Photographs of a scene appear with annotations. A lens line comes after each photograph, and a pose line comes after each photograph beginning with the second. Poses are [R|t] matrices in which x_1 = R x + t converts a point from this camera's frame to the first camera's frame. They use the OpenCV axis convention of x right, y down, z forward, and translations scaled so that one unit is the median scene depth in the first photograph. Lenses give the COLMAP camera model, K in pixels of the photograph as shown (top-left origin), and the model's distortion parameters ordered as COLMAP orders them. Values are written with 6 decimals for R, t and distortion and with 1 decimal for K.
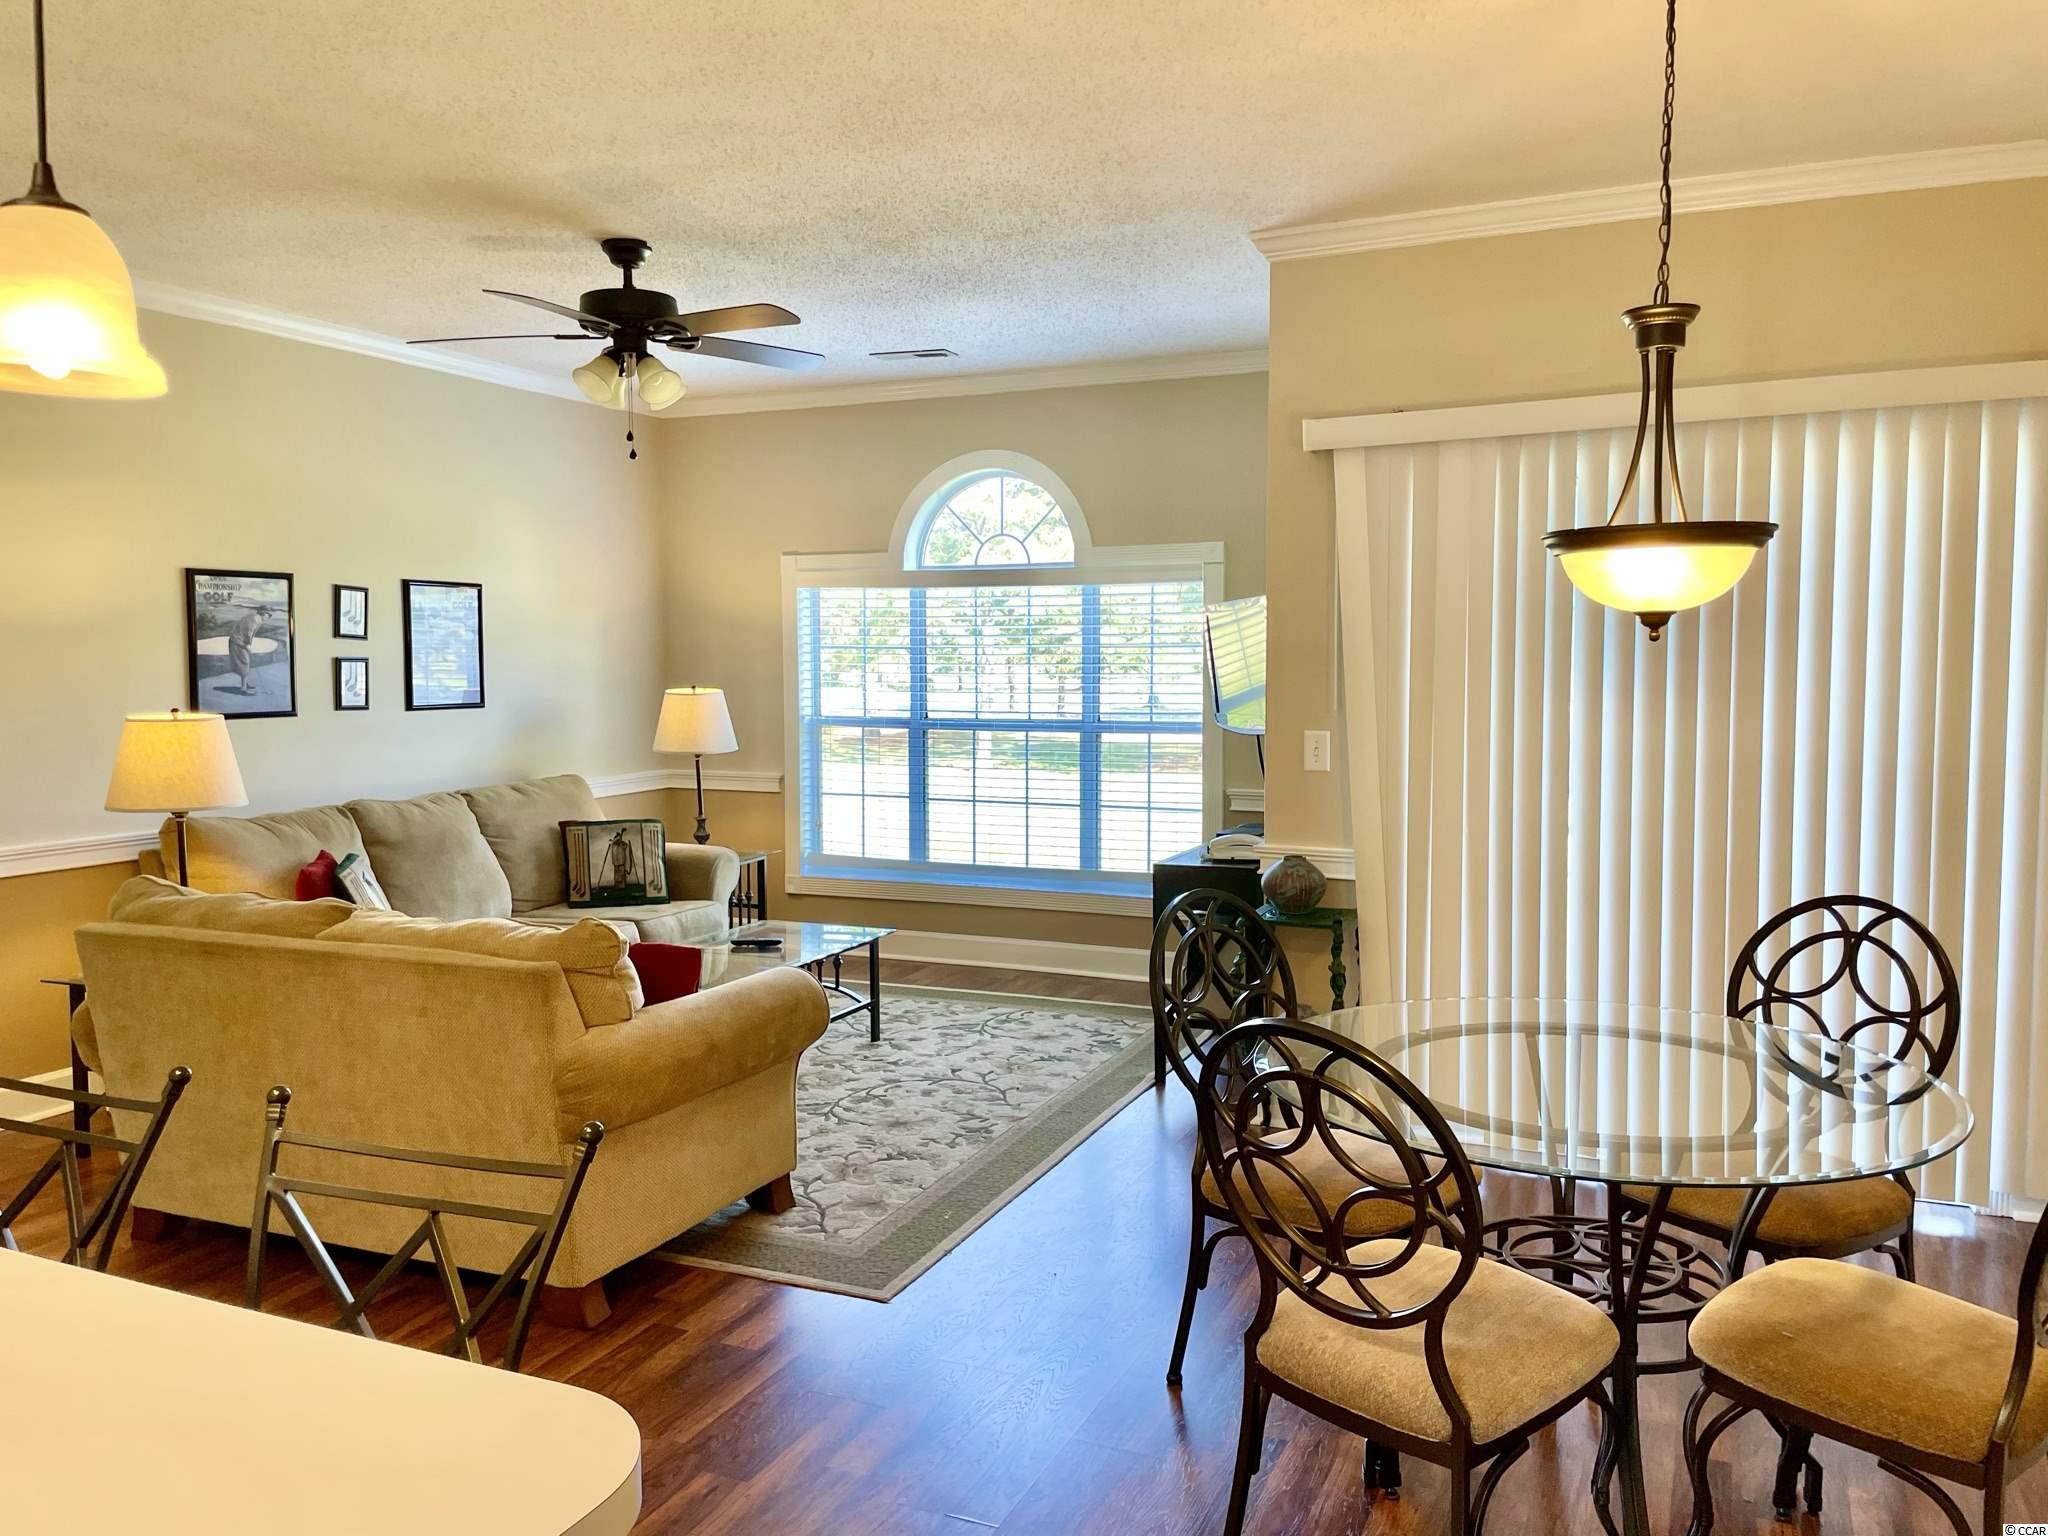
lens RADIAL K [[1550.2, 0, 1026.1], [0, 1550.2, 758.1], [0, 0, 1]] dist [0.061266, -0.082329]
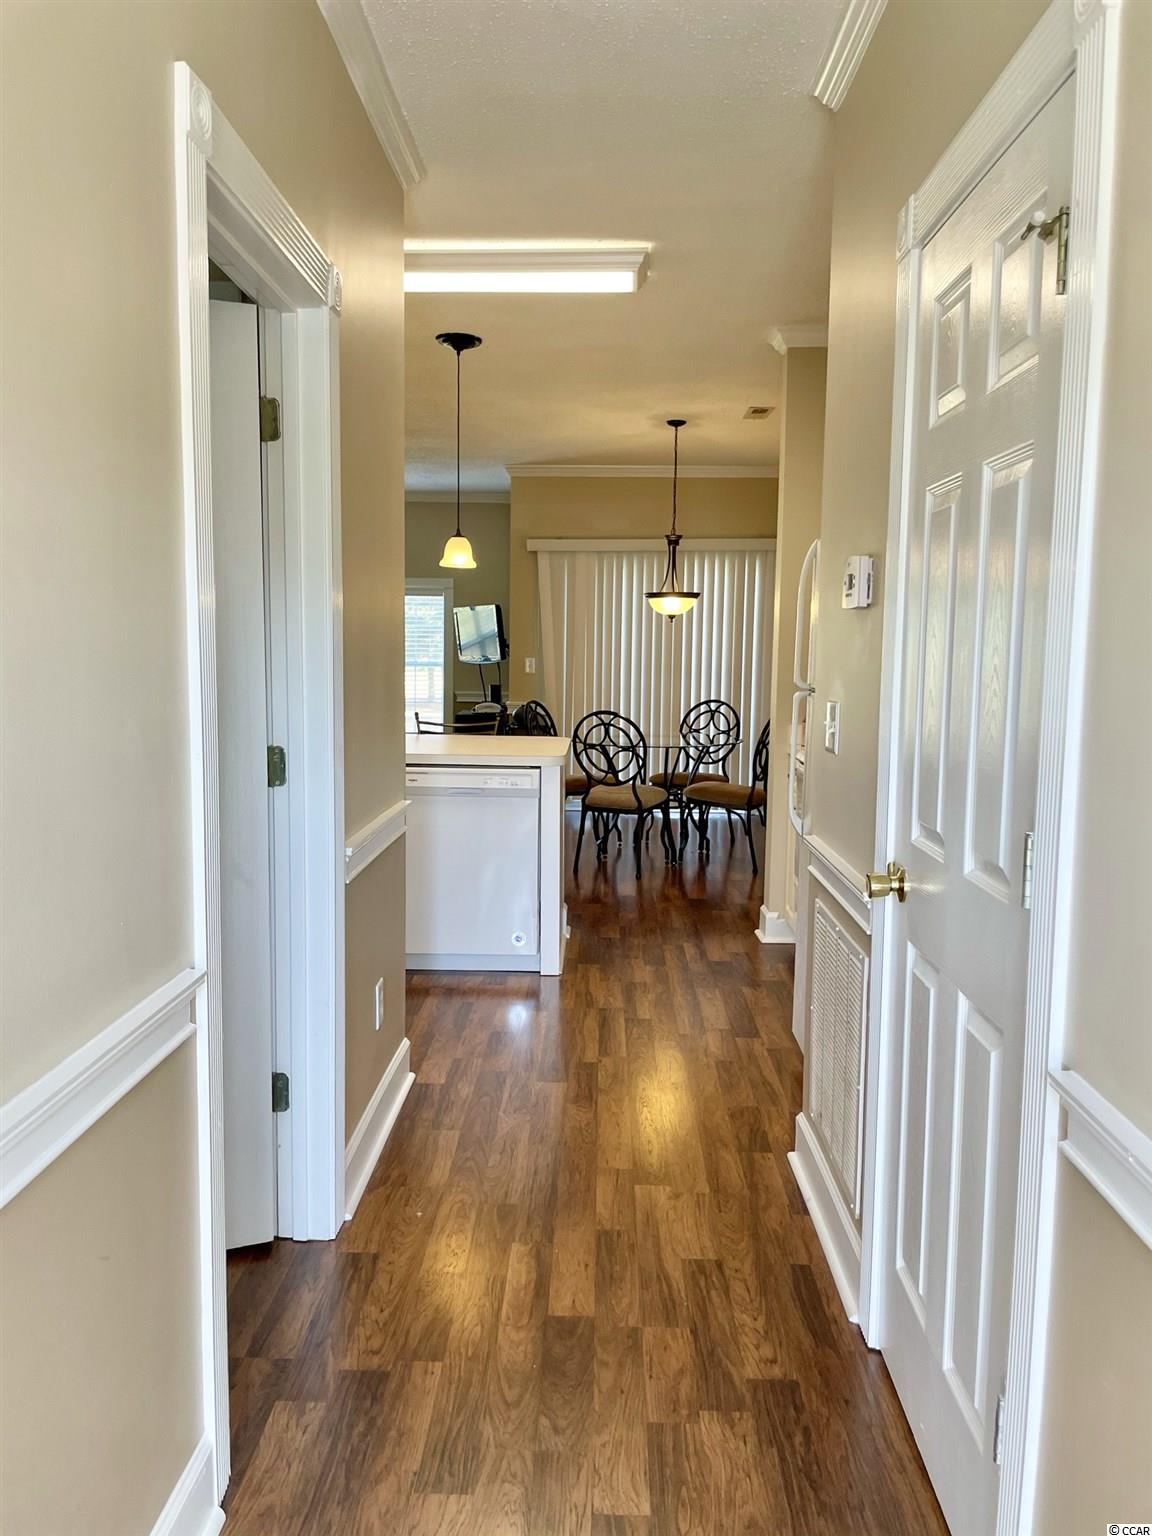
lens RADIAL K [[1155.7, 0, 576.0], [0, 1155.7, 768.0], [0, 0, 1]] dist [0.089725, -0.126174]
pose [[0.920973, -0.022835, 0.388958, -0.500743], [0.007711, 0.999154, 0.040401, 0.089251], [-0.389551, -0.034209, 0.920369, -0.829646]]
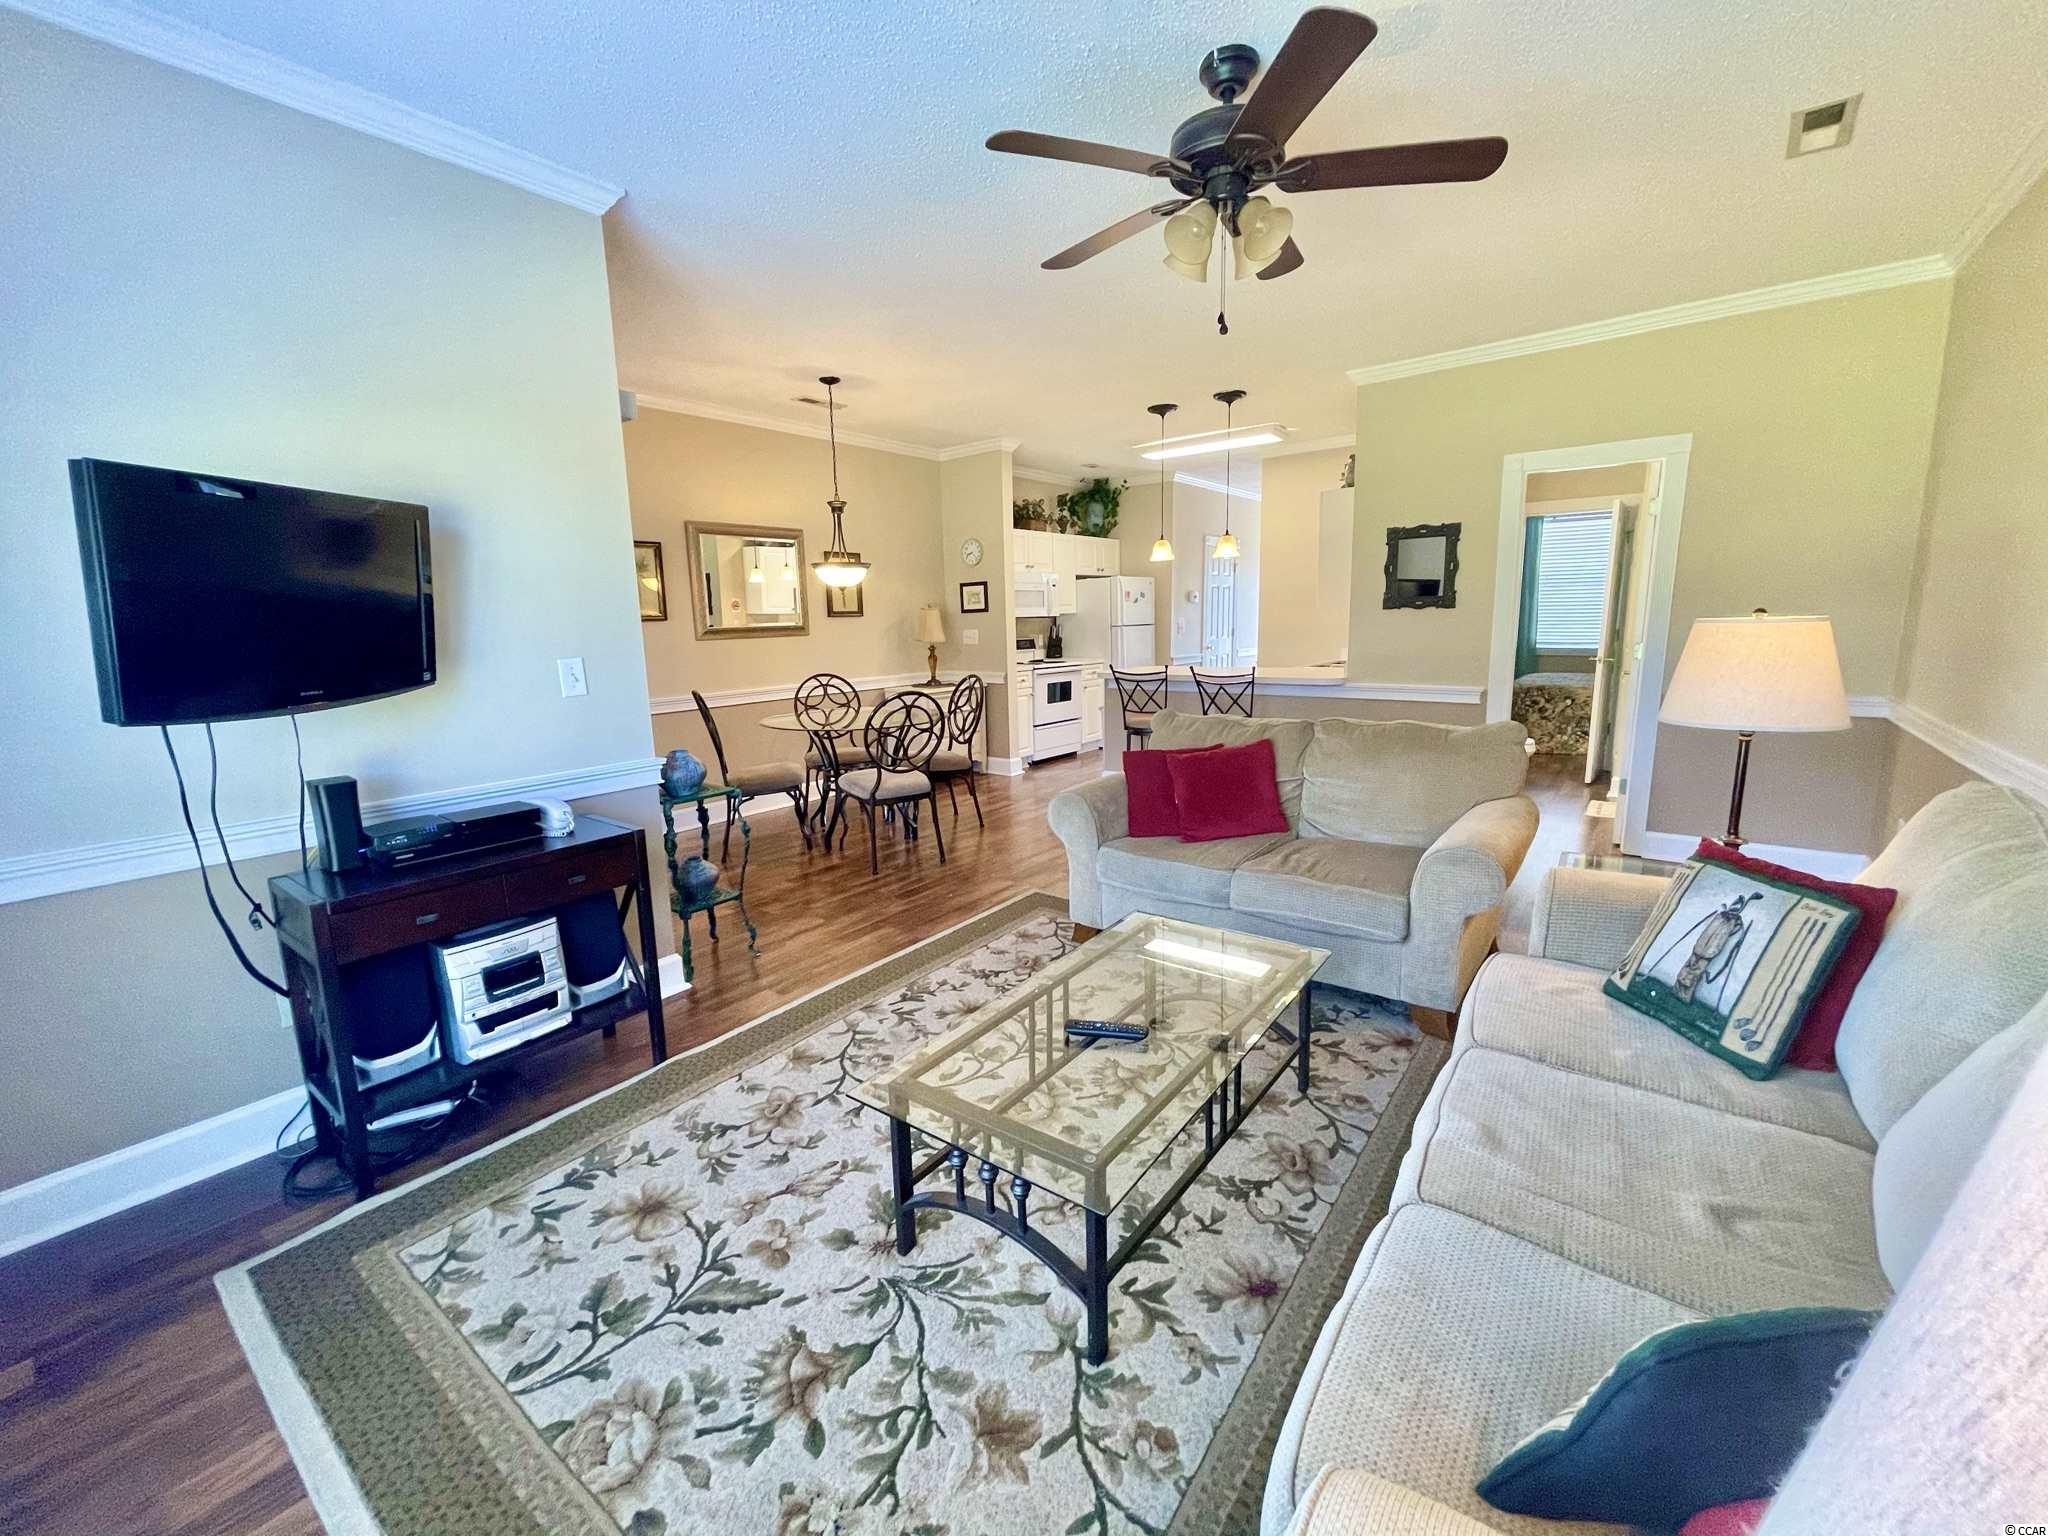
lens RADIAL K [[821.6, 0, 1020.0], [0, 821.6, 765.9], [0, 0, 1]] dist [-0.007952, 0.000092]
pose [[-0.970170, -0.012402, 0.242107, -0.256279], [0.049273, 0.967756, 0.247022, -0.075778], [-0.237364, 0.251583, -0.938277, 1.515066]]
